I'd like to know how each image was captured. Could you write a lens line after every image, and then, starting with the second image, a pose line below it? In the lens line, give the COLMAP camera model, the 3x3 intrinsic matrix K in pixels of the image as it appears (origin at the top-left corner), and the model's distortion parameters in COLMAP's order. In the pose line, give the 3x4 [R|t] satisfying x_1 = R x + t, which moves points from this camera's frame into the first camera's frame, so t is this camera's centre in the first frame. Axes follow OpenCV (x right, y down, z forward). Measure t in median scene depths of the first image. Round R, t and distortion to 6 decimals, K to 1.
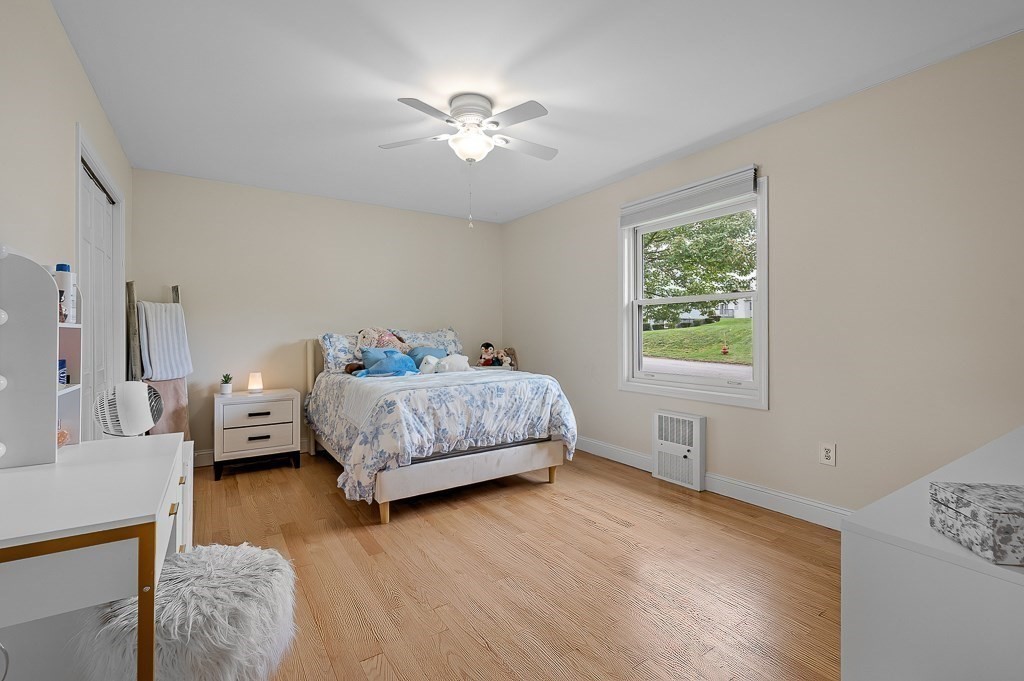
lens RADIAL K [[450.0, 0, 513.8], [0, 450.0, 333.2], [0, 0, 1]] dist [0.002287, 0.000199]
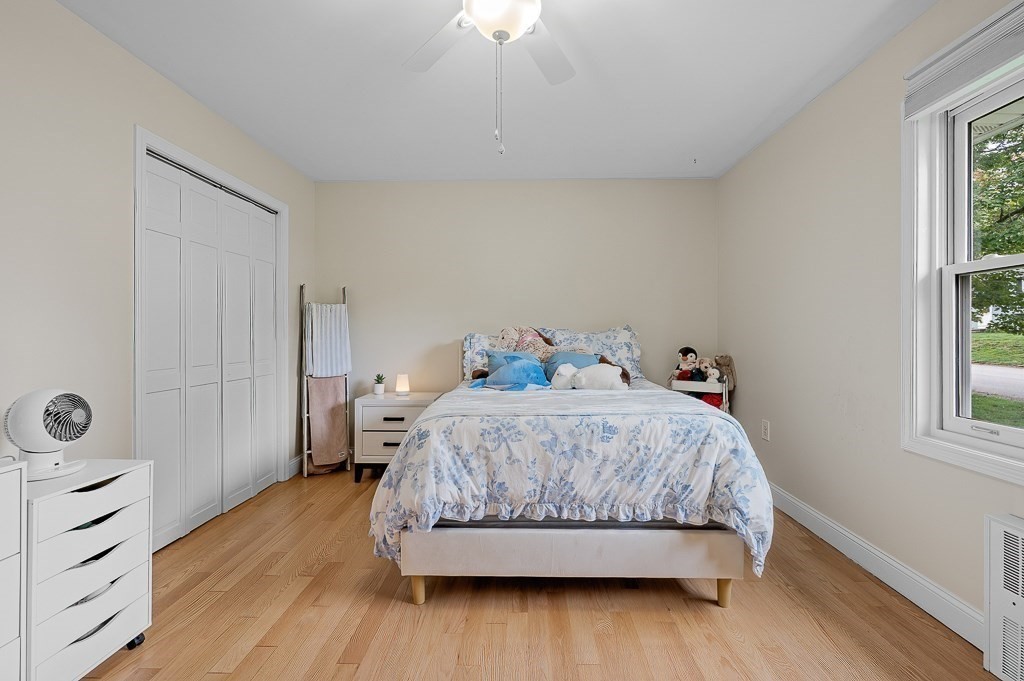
lens RADIAL K [[450.0, 0, 513.8], [0, 450.0, 333.2], [0, 0, 1]] dist [0.002287, 0.000199]
pose [[0.821228, 0.003826, -0.570587, 0.202680], [-0.003390, 0.999993, 0.001826, -0.002192], [0.570590, 0.000434, 0.821235, 0.429912]]
